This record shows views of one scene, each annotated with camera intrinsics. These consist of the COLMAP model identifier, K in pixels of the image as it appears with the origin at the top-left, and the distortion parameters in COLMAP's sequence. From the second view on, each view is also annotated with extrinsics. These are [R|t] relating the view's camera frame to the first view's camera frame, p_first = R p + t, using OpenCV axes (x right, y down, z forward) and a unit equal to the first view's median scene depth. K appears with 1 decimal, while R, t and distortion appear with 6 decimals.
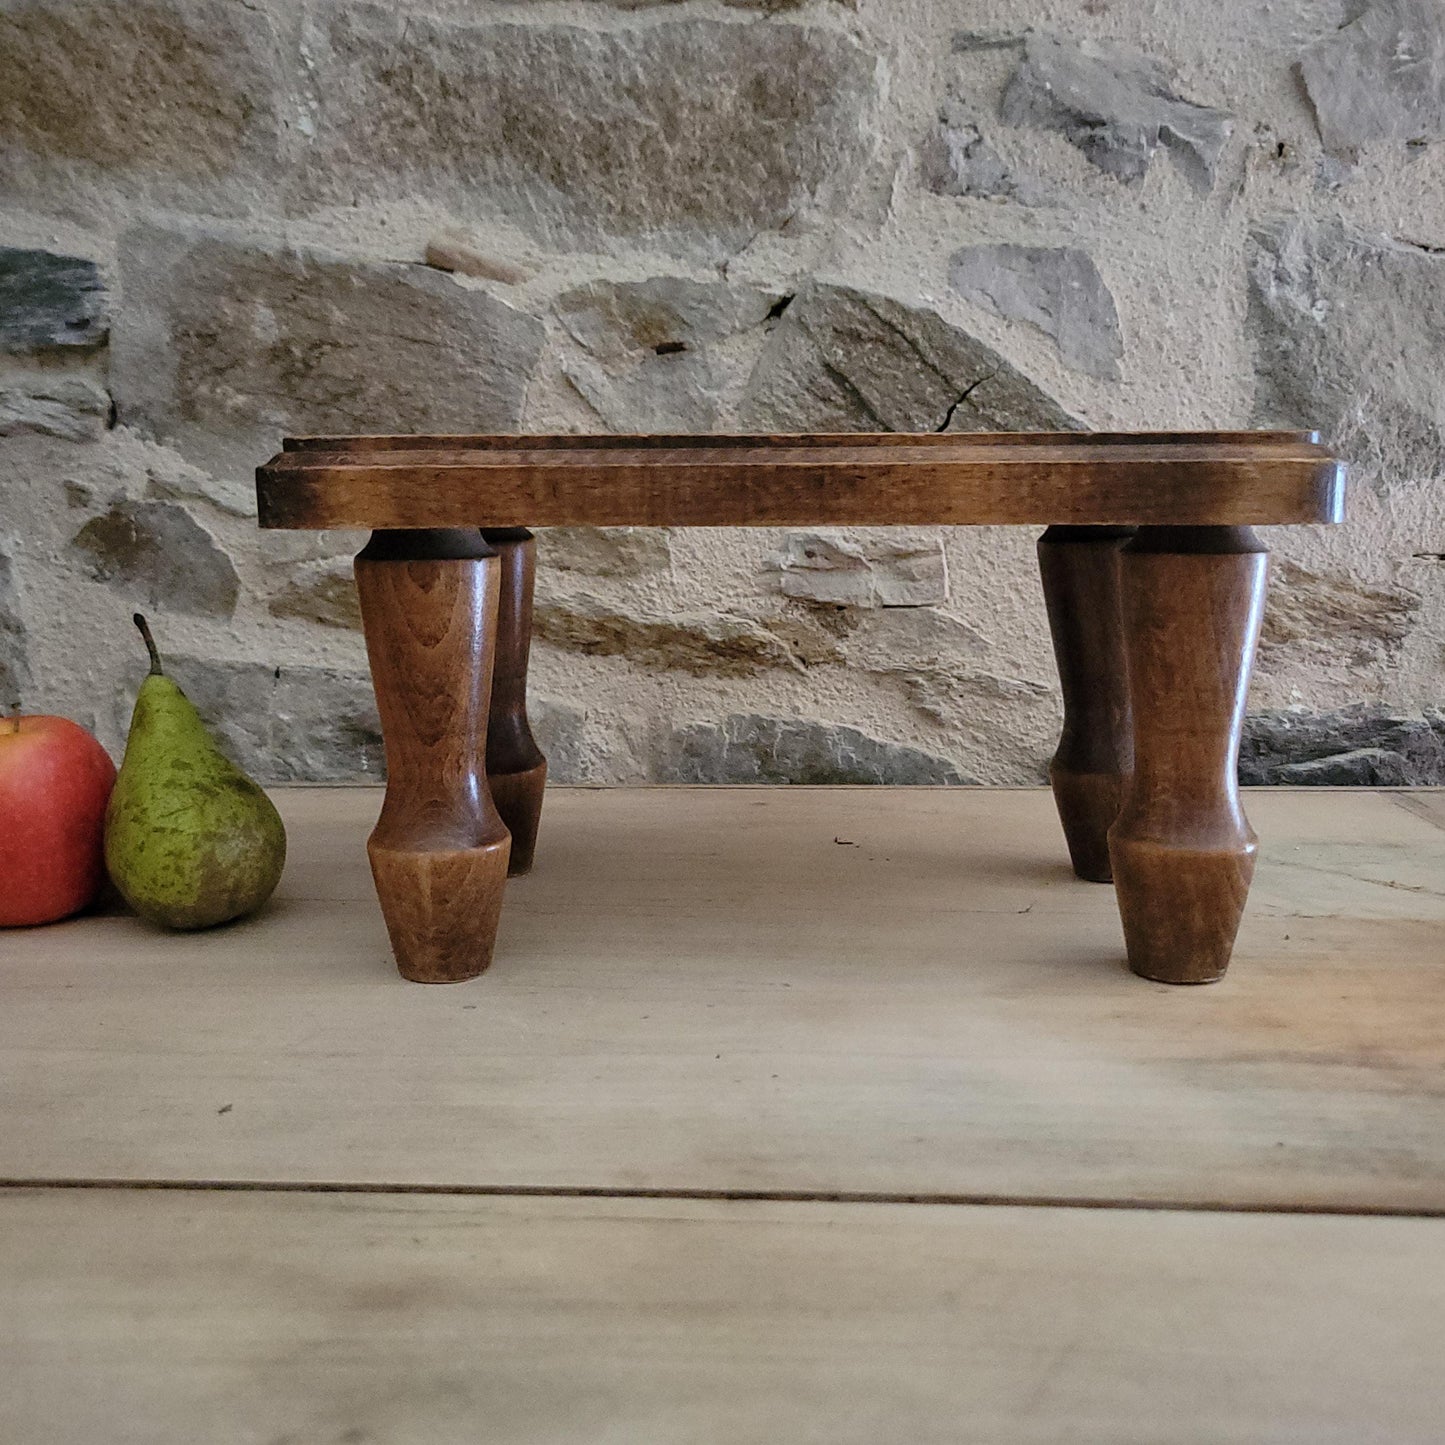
lens RADIAL K [[1483.5, 0, 728.3], [0, 1483.5, 709.0], [0, 0, 1]] dist [0.024629, -0.013932]
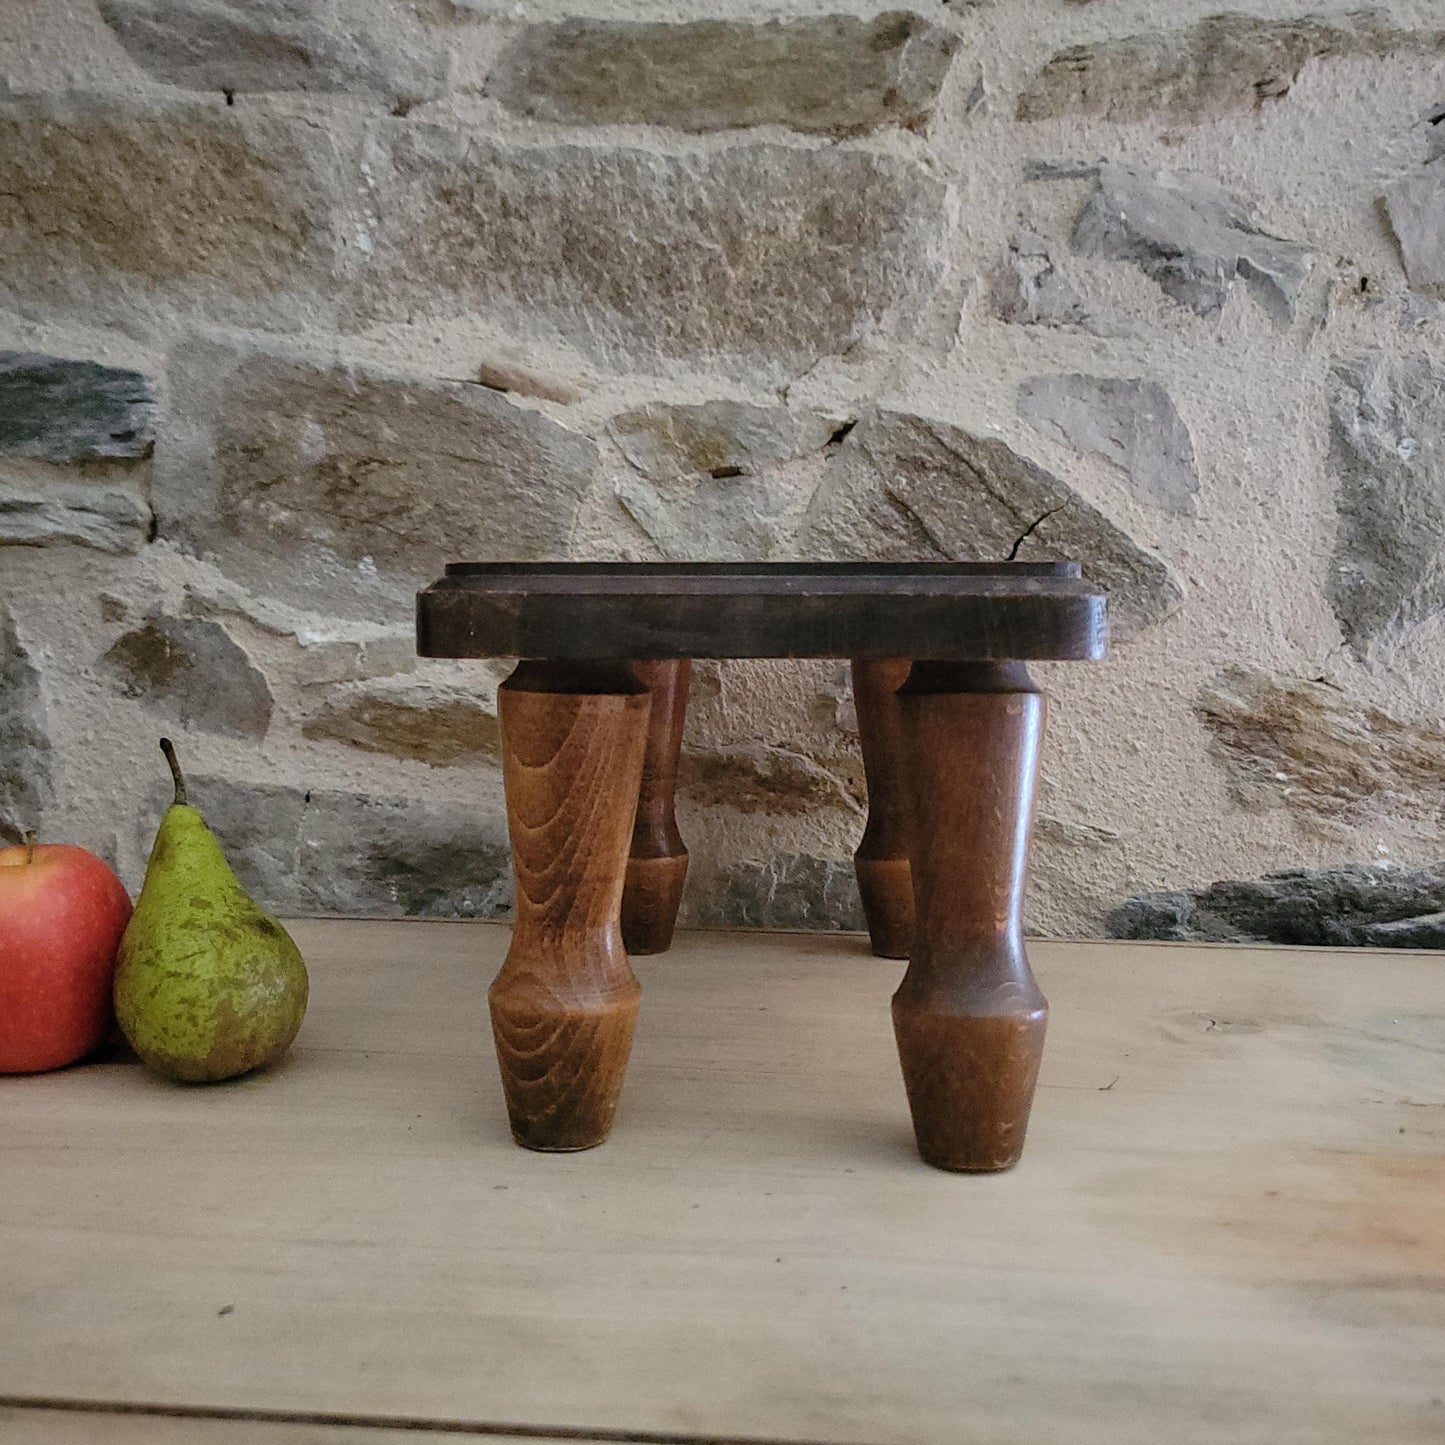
lens RADIAL K [[1486.0, 0, 725.8], [0, 1486.0, 716.6], [0, 0, 1]] dist [0.024358, -0.010414]
pose [[0.999444, 0.025077, -0.021994, -0.014680], [-0.026630, 0.996944, -0.073442, -0.013338], [0.020085, 0.073987, 0.997057, 0.045930]]
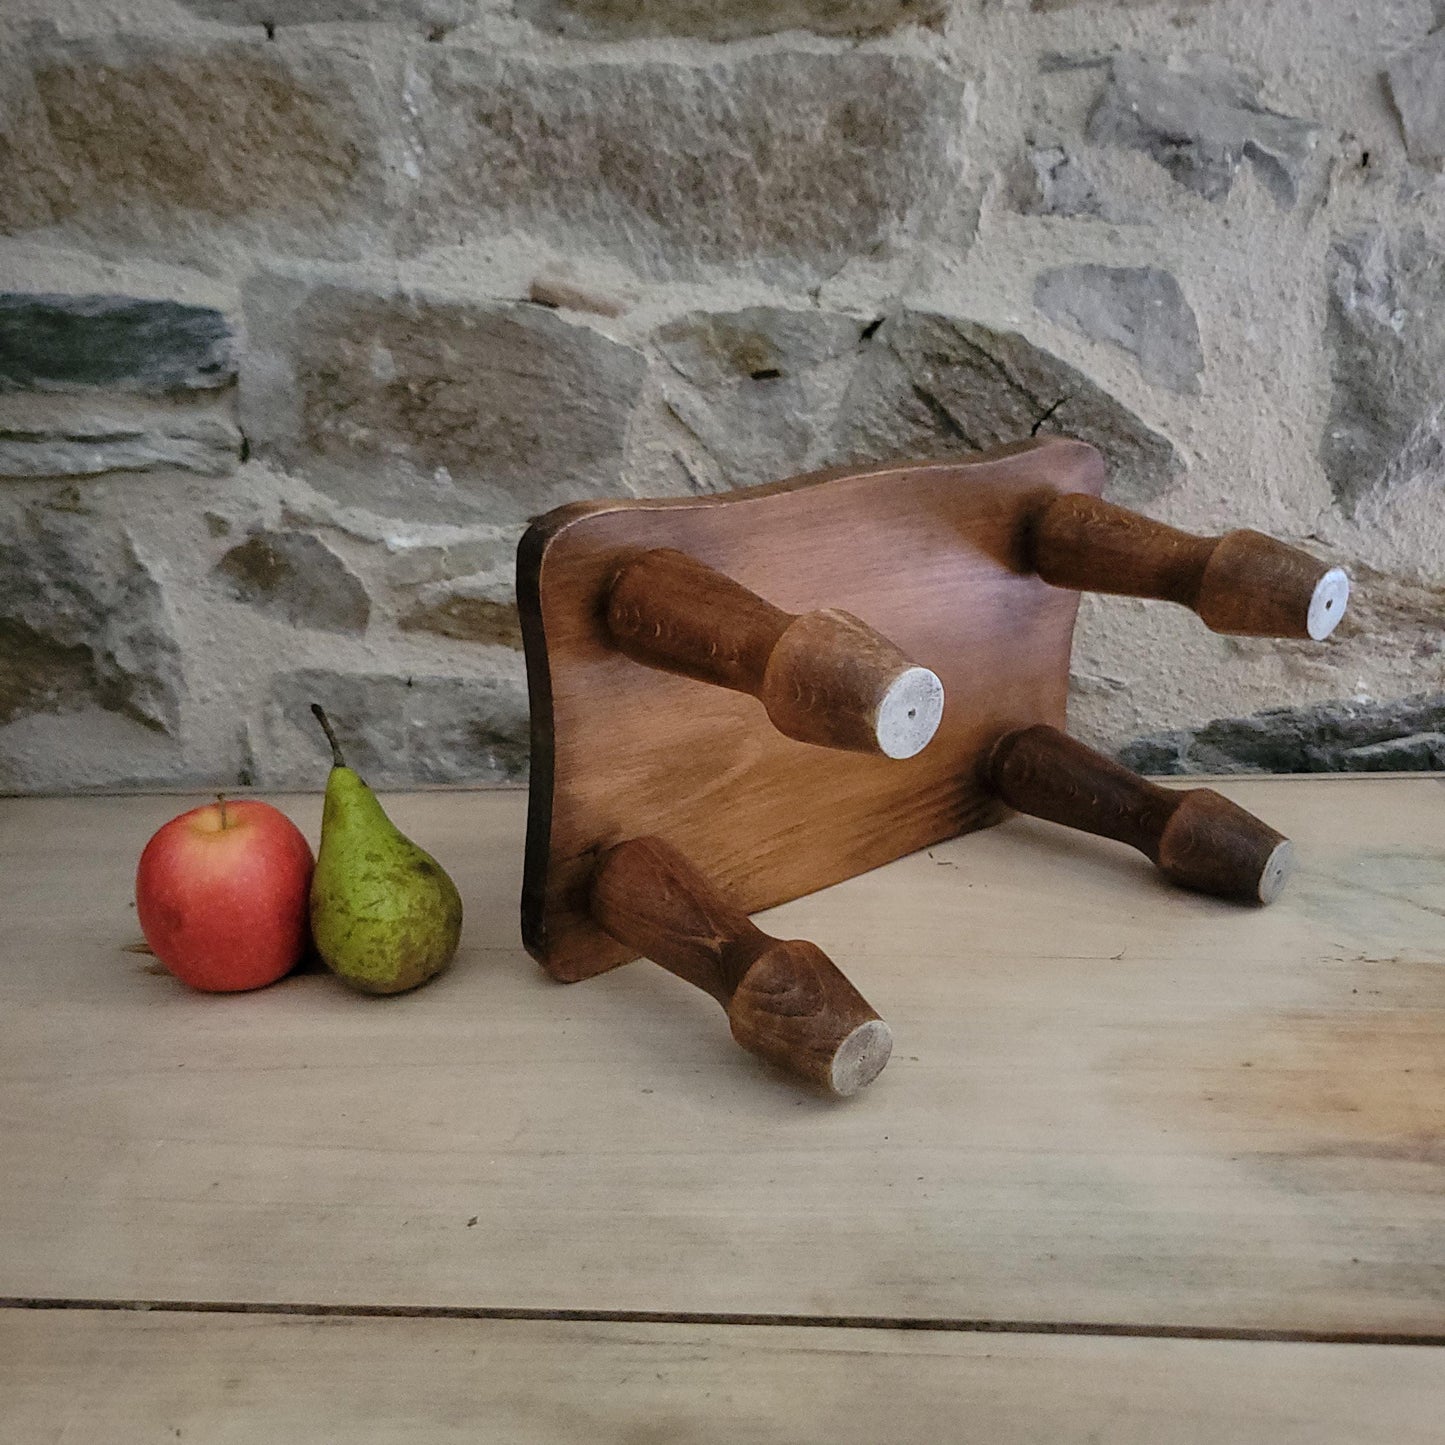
lens RADIAL K [[1465.3, 0, 709.3], [0, 1465.3, 719.1], [0, 0, 1]] dist [0.022479, -0.017959]
pose [[0.998922, -0.022711, -0.040480, -0.042947], [0.028260, 0.989429, 0.142241, -0.151640], [0.036821, -0.143231, 0.989004, -0.061446]]
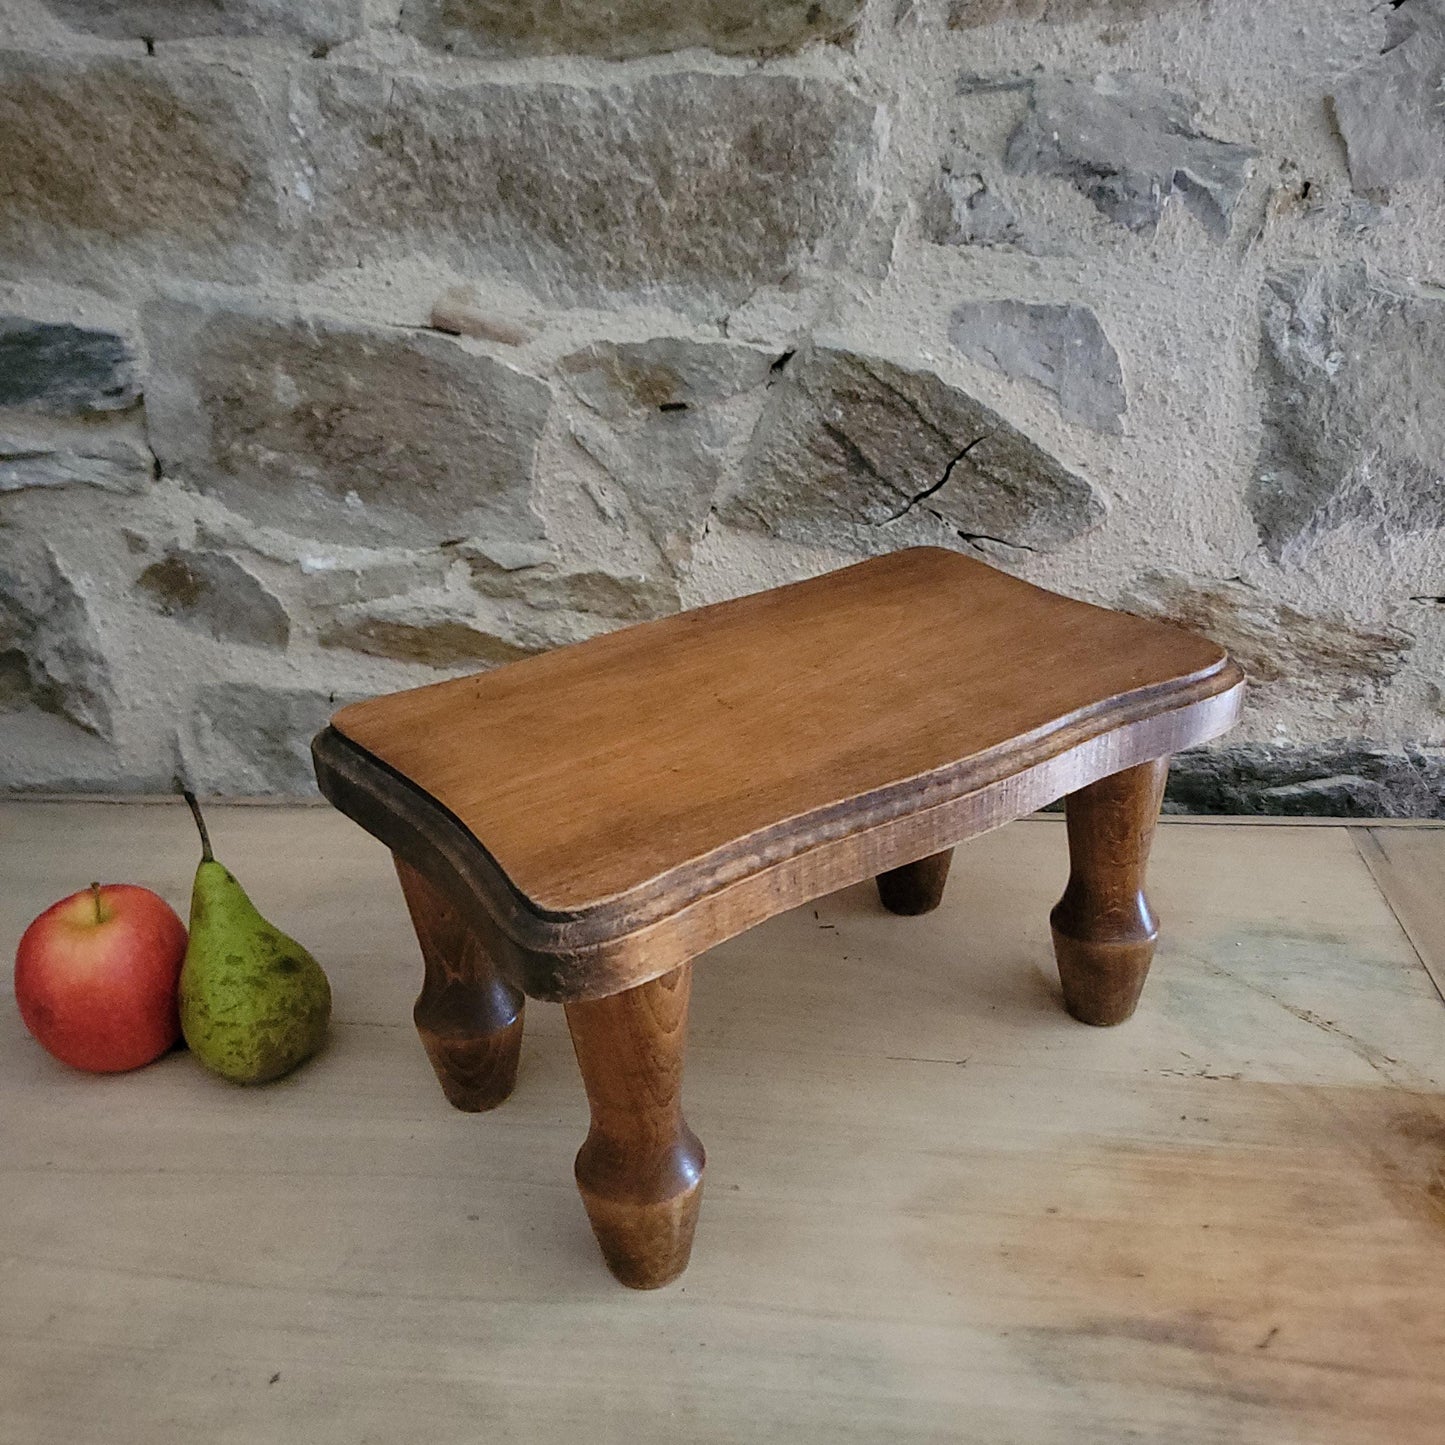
lens RADIAL K [[1460.7, 0, 713.7], [0, 1460.7, 727.2], [0, 0, 1]] dist [0.025000, -0.016935]
pose [[0.995972, 0.000881, -0.089661, 0.079088], [0.024089, 0.960561, 0.277023, -0.311205], [0.086369, -0.278067, 0.956671, -0.018480]]
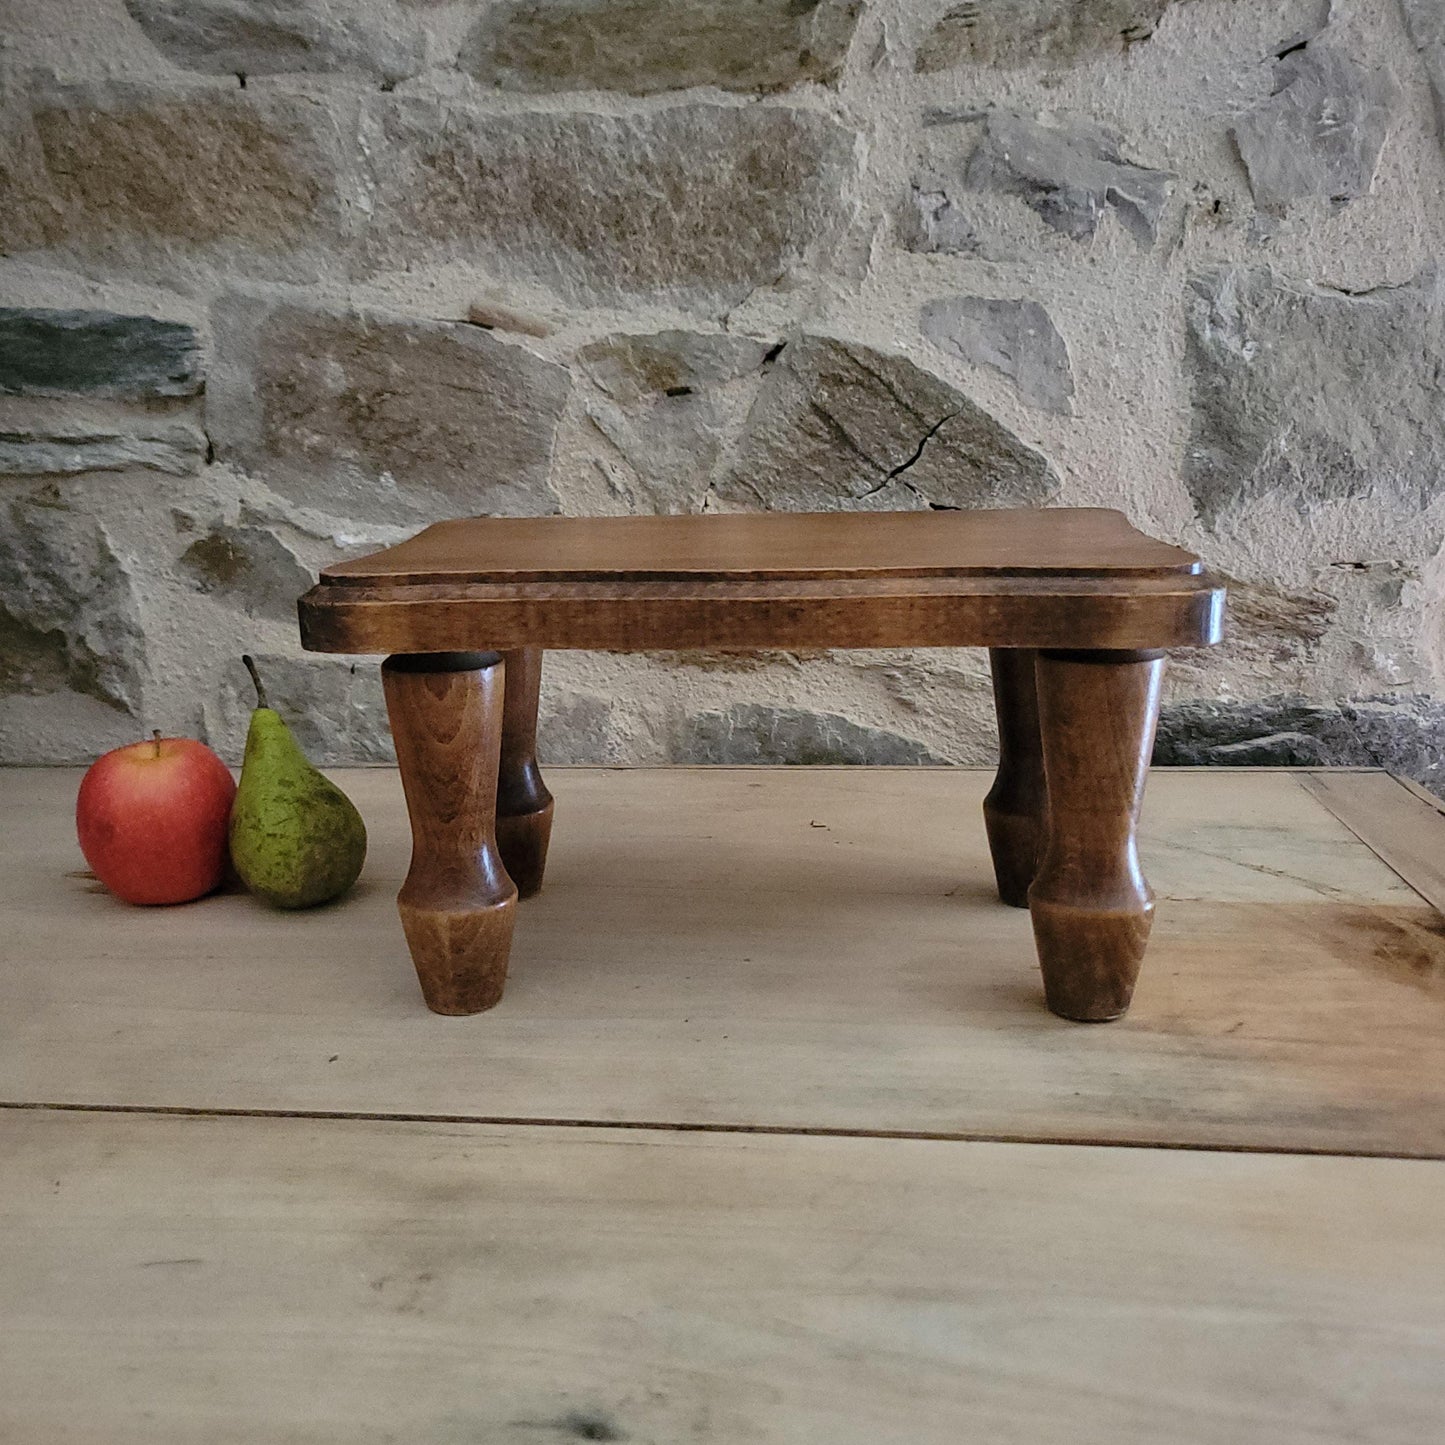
lens RADIAL K [[1496.3, 0, 704.3], [0, 1496.3, 726.8], [0, 0, 1]] dist [0.026854, -0.010049]
pose [[0.998229, -0.002734, -0.059420, 0.049764], [0.007758, 0.996394, 0.084497, -0.081379], [0.058974, -0.084808, 0.994650, -0.184792]]
